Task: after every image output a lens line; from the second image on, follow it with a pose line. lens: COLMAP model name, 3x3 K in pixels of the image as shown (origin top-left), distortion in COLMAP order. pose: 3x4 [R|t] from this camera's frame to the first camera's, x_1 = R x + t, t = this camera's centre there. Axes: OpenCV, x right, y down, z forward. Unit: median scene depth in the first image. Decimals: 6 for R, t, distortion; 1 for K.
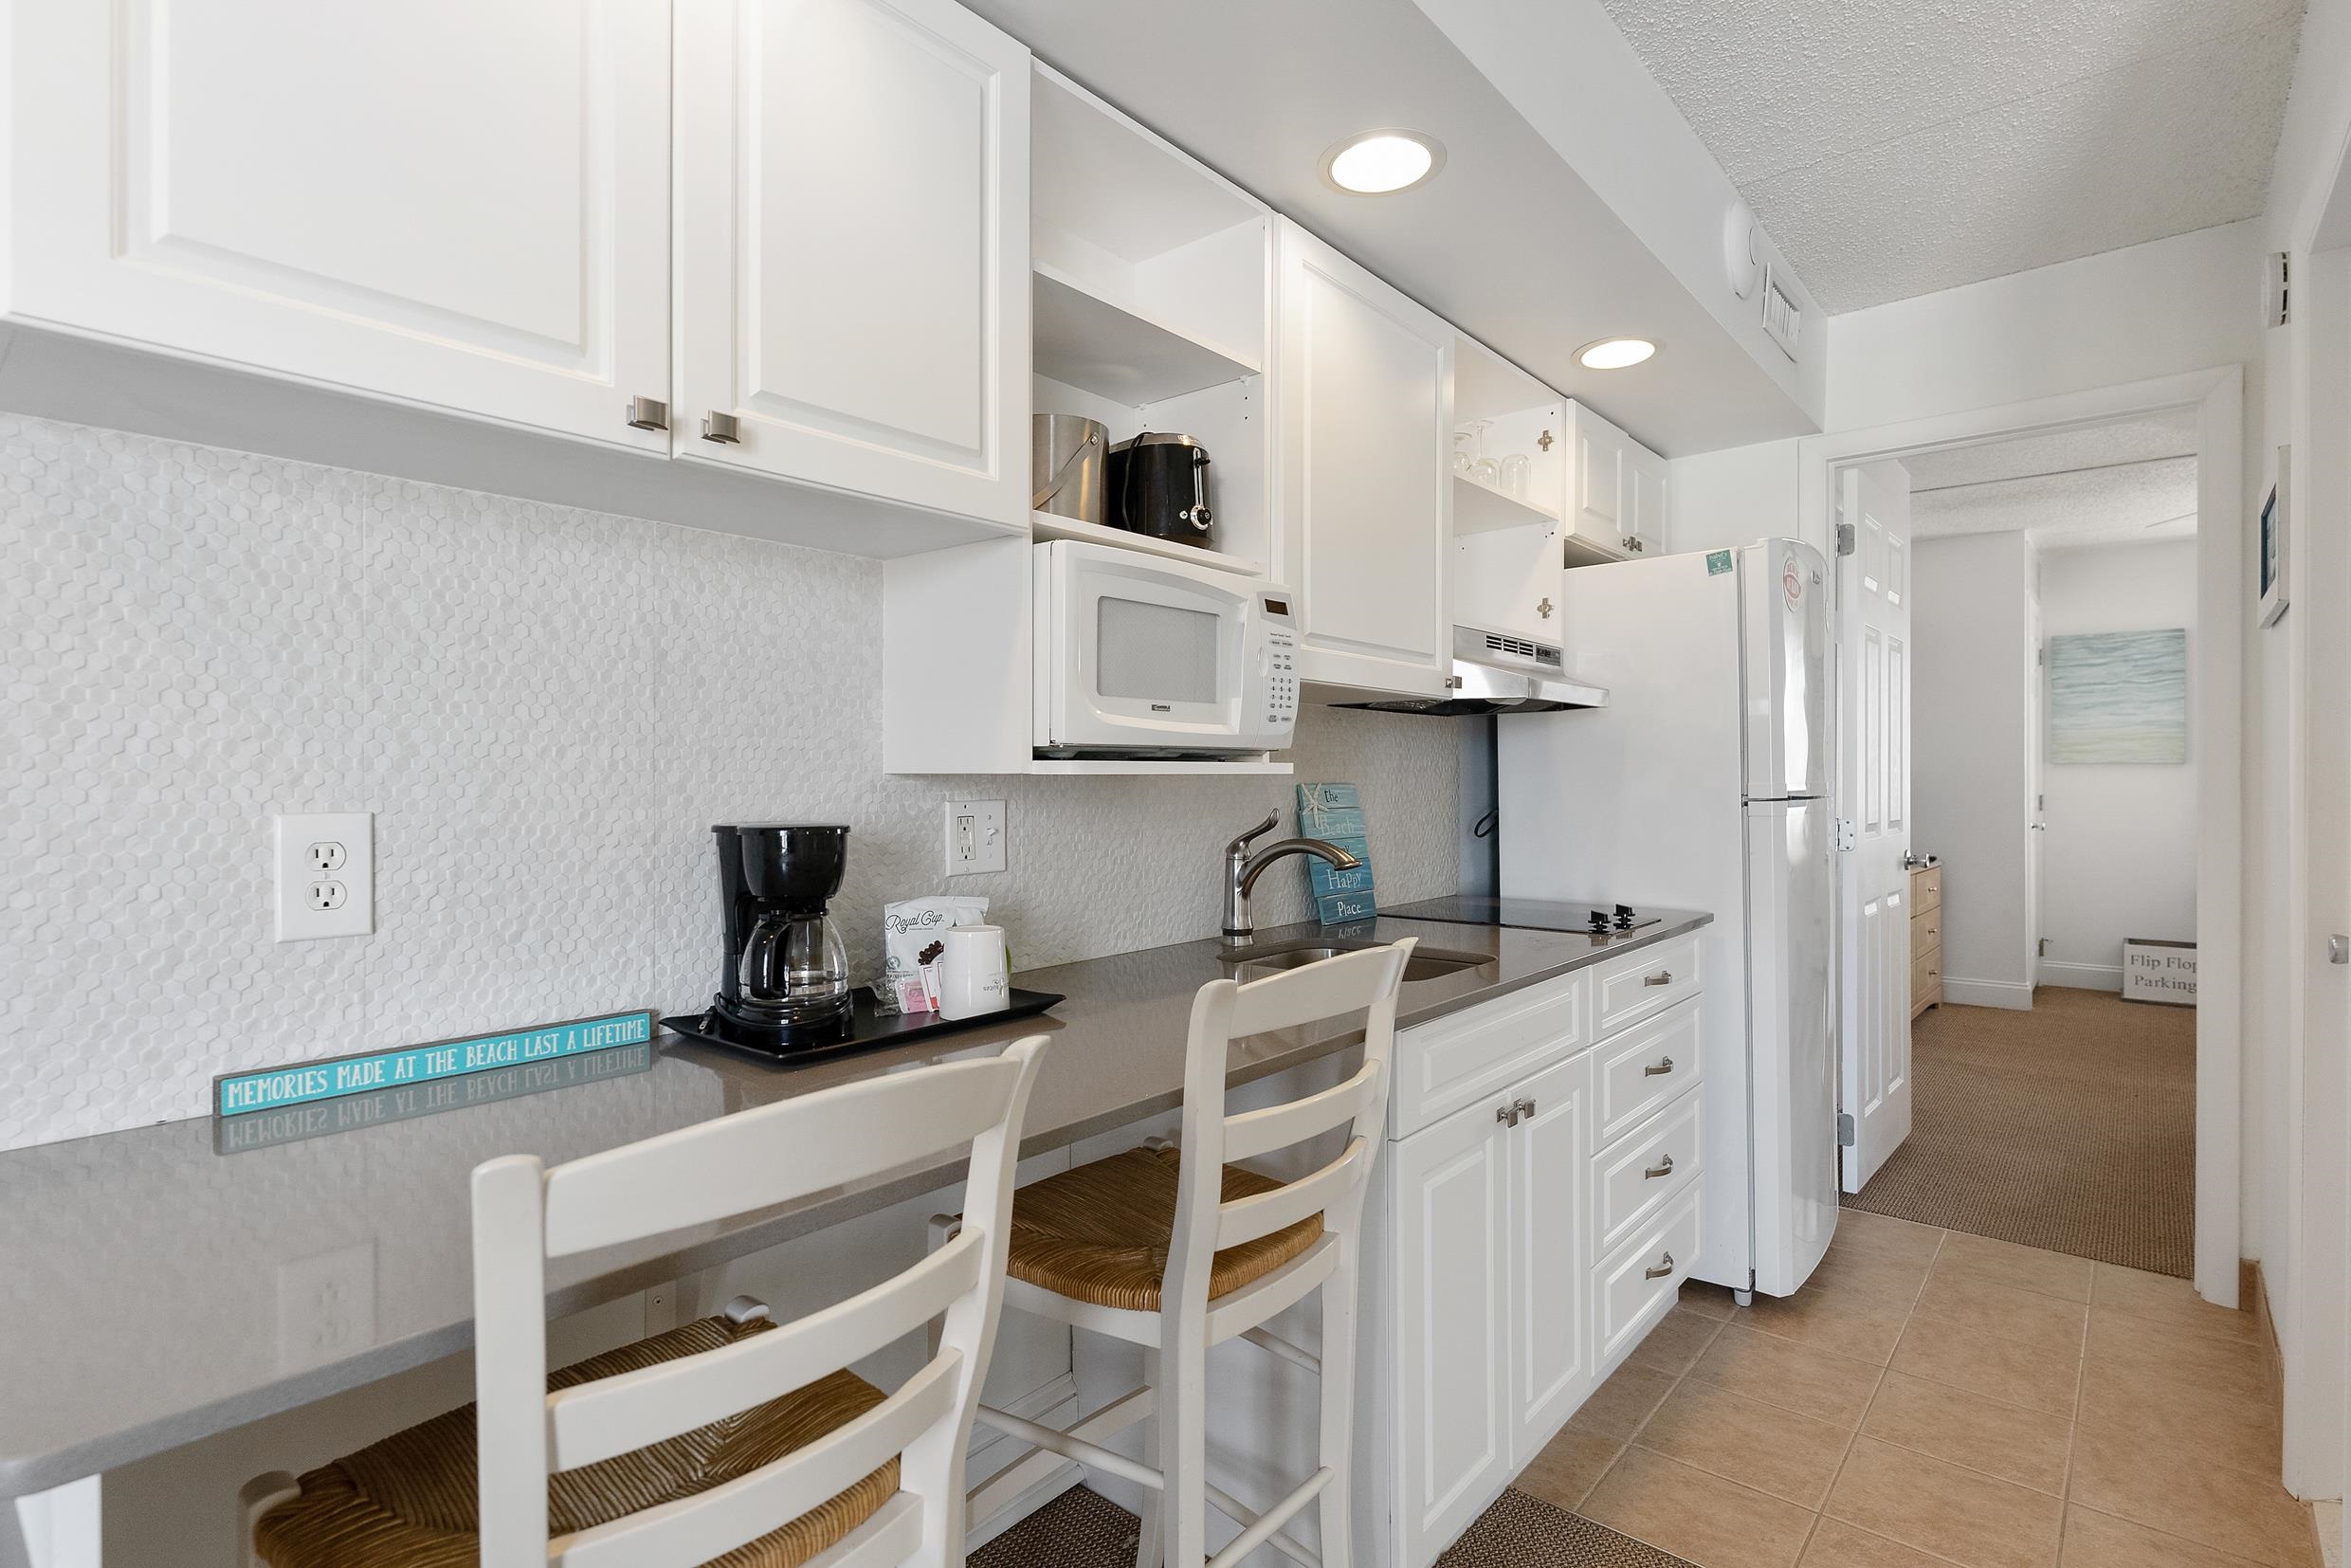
lens RADIAL K [[1101.4, 0, 1177.2], [0, 1101.4, 779.8], [0, 0, 1]] dist [-0.003078, 0.000023]
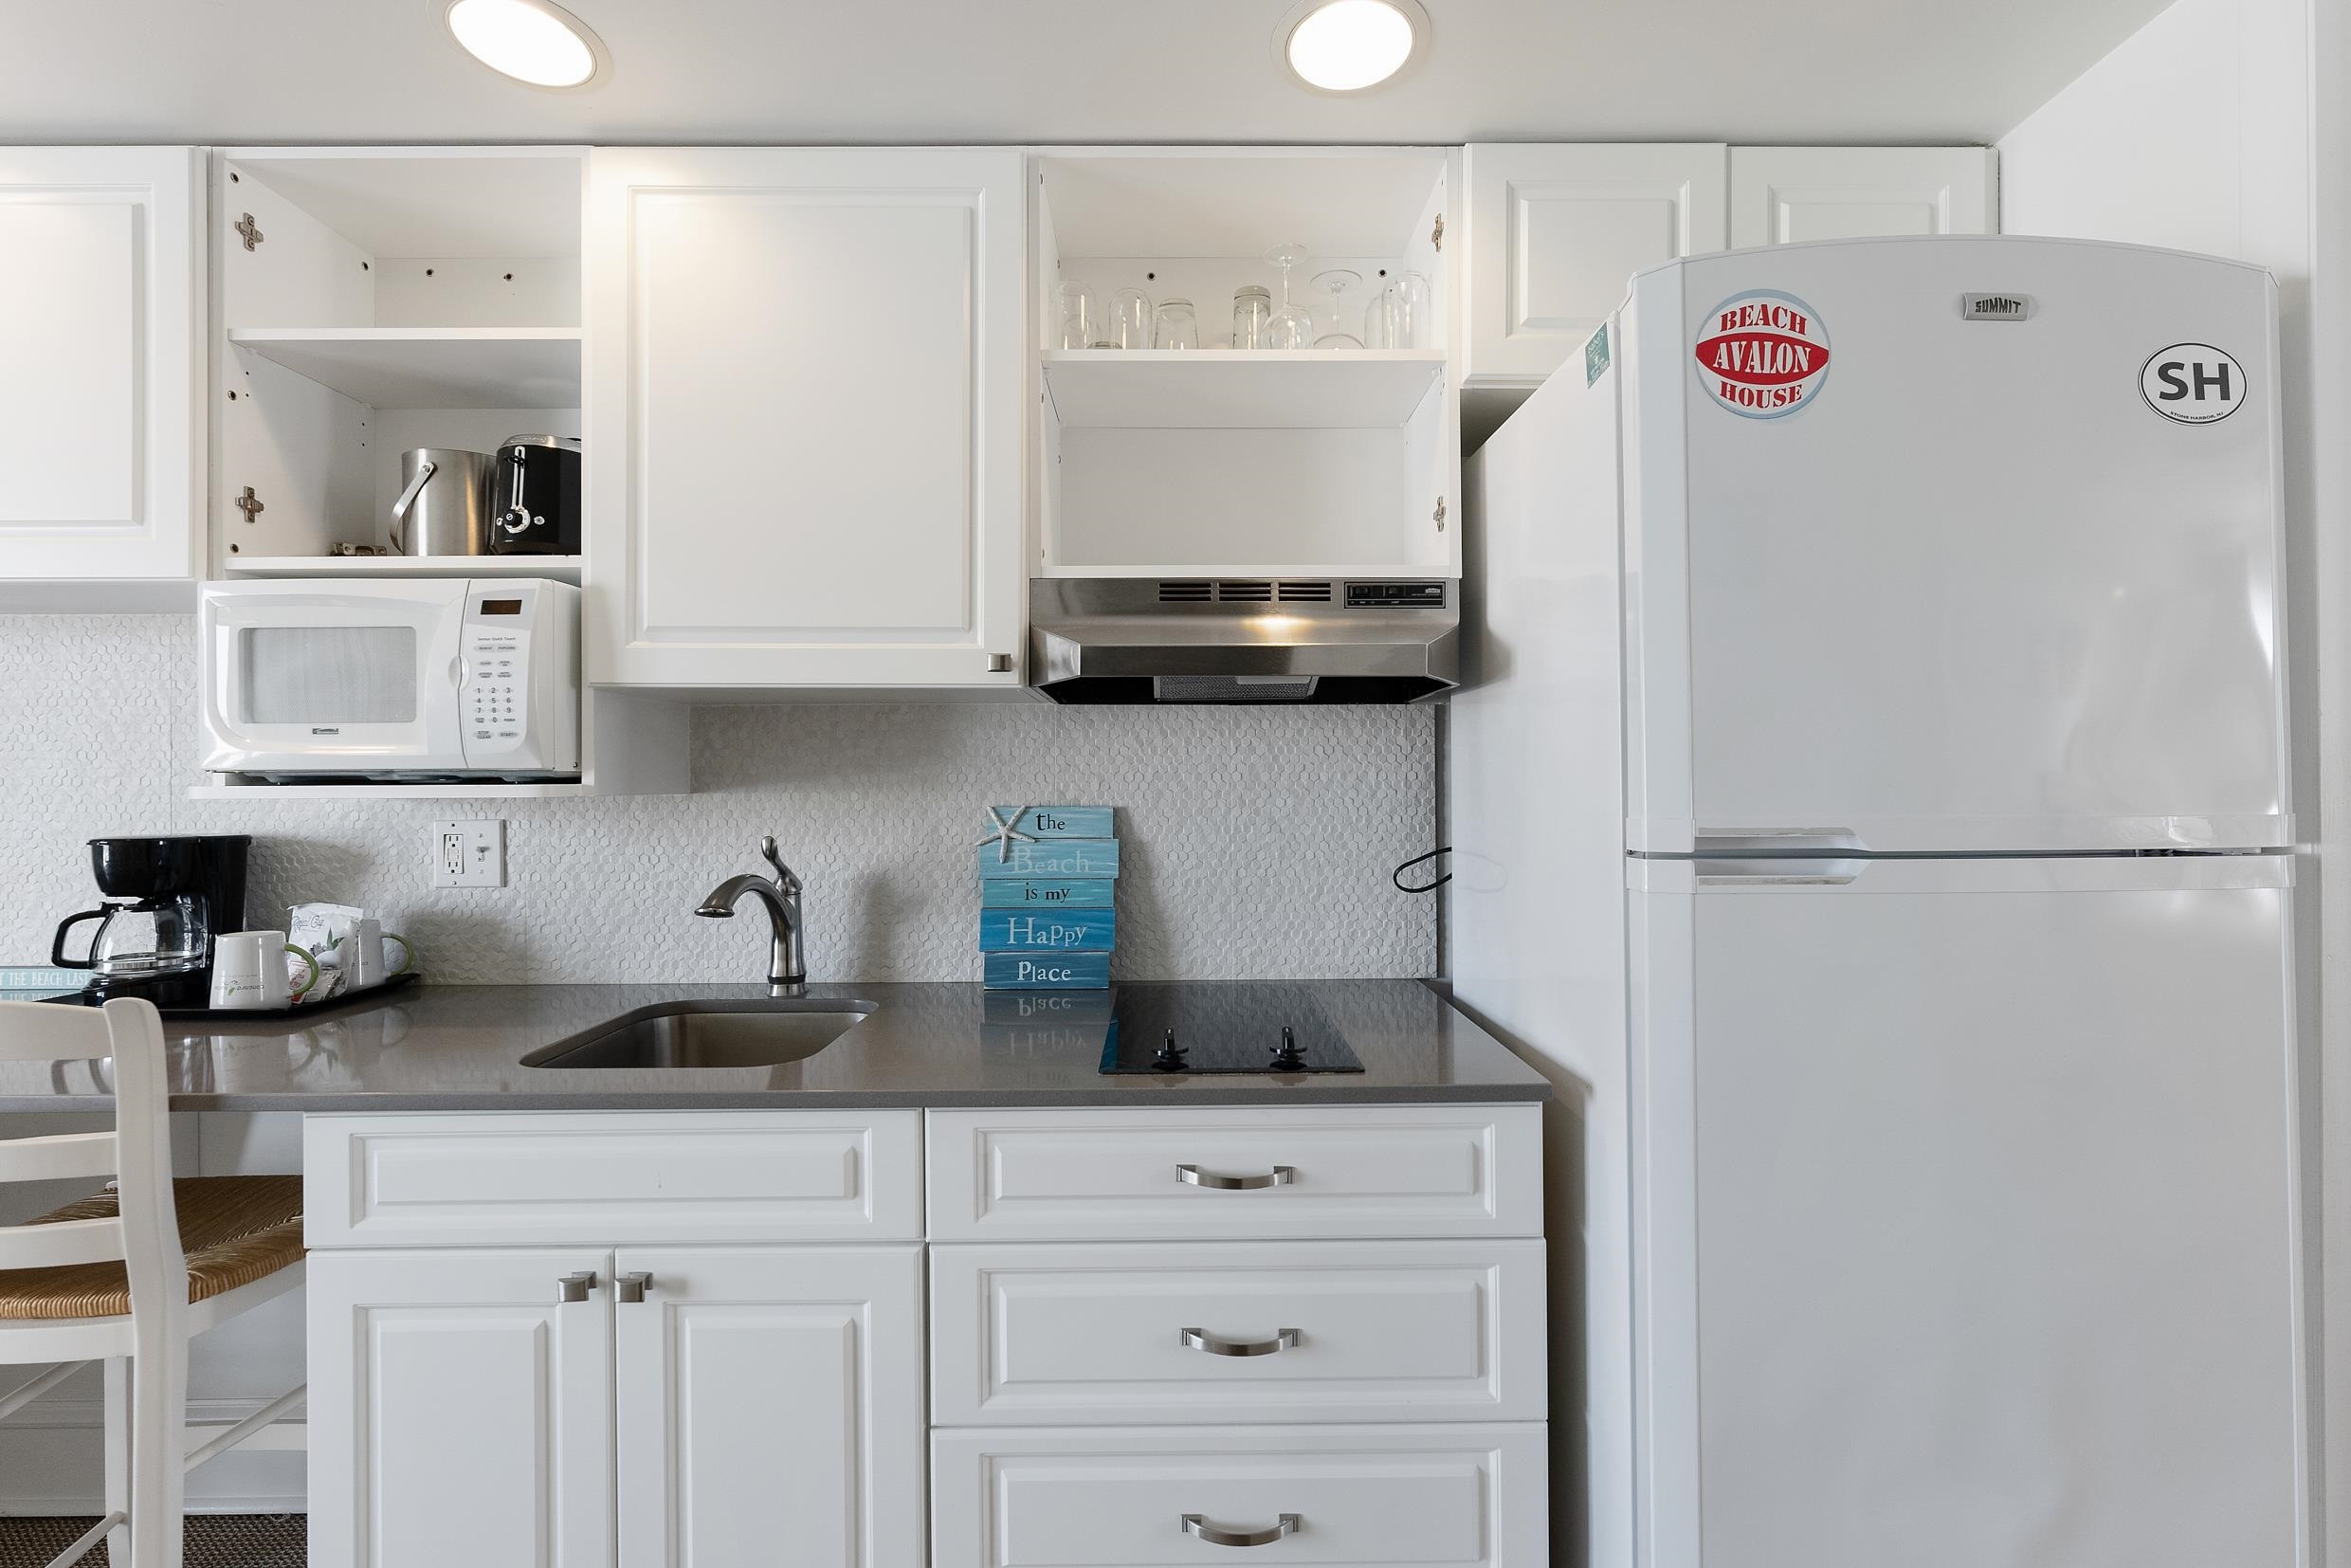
lens RADIAL K [[1101.4, 0, 1191.9], [0, 1101.4, 785.9], [0, 0, 1]] dist [-0.003078, 0.000023]
pose [[0.673450, -0.000208, -0.739233, 1.048718], [-0.000203, 1.000000, -0.000467, -0.012998], [0.739233, 0.000464, 0.673450, 0.768776]]
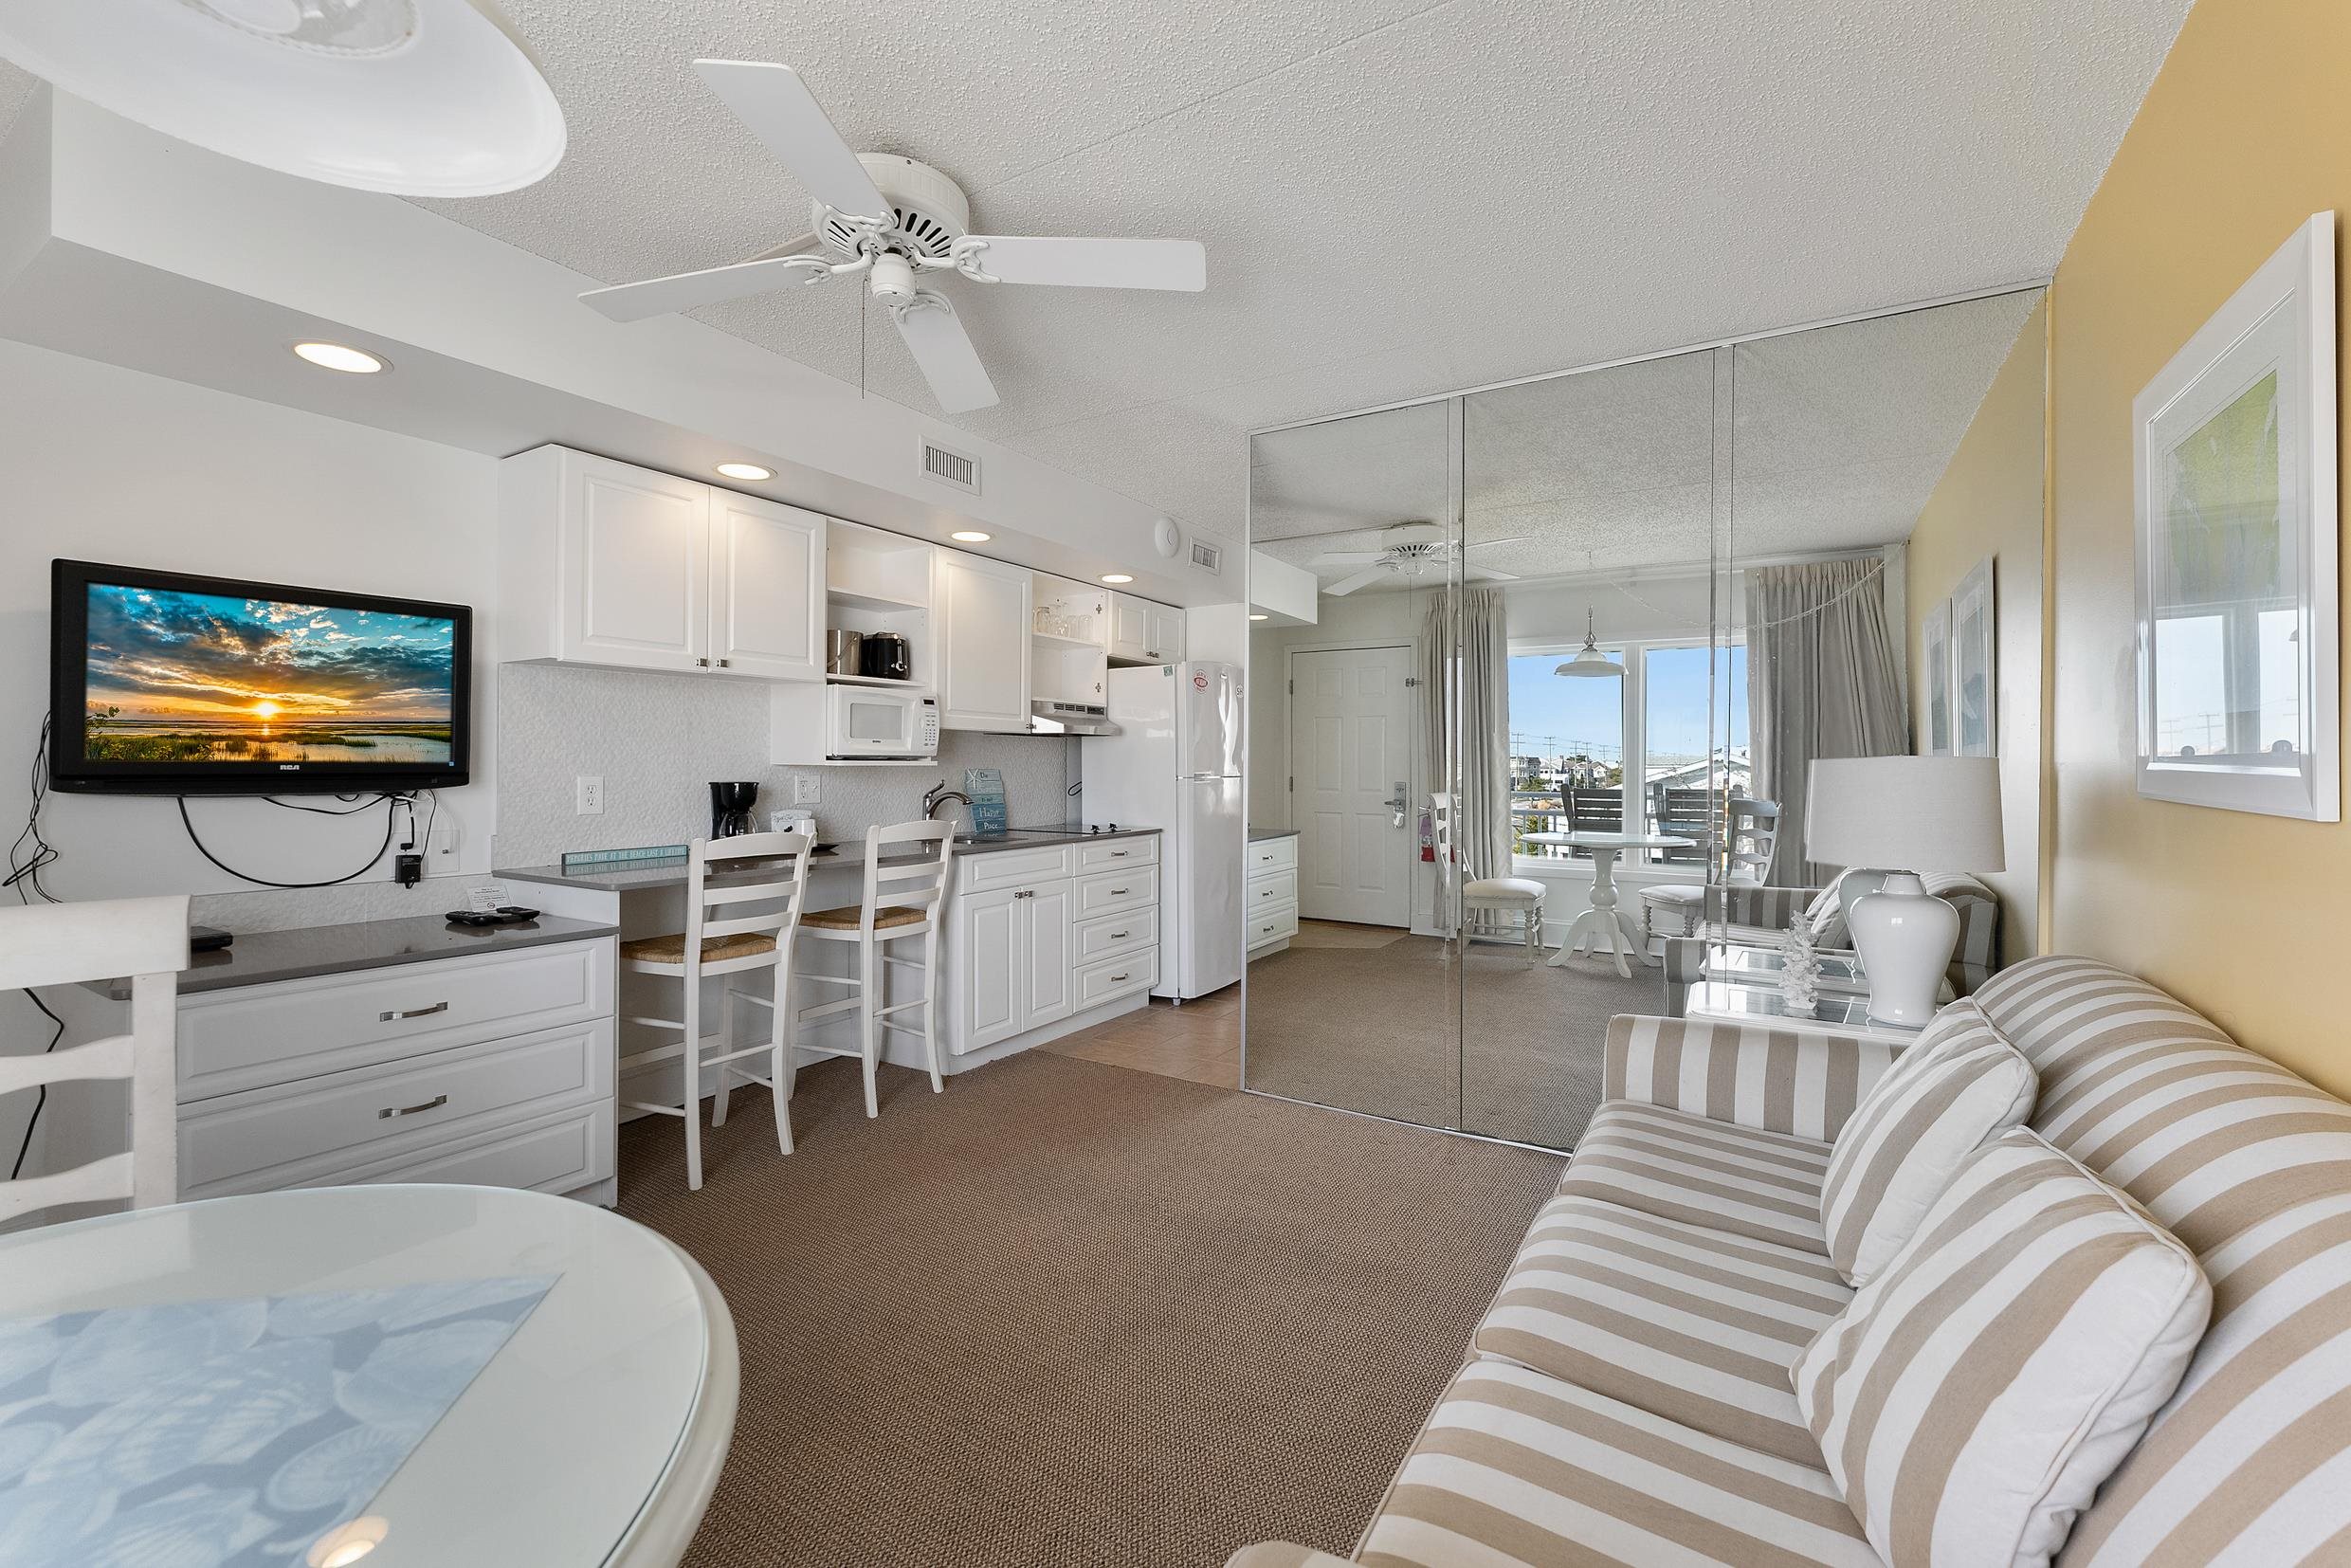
lens RADIAL K [[944.4, 0, 1182.2], [0, 944.4, 774.8], [0, 0, 1]] dist [0.004120, 0.000401]
pose [[0.987226, 0.004322, 0.159266, 0.313556], [-0.005290, 0.999970, 0.005654, 0.001078], [-0.159237, -0.006424, 0.987219, -1.263688]]
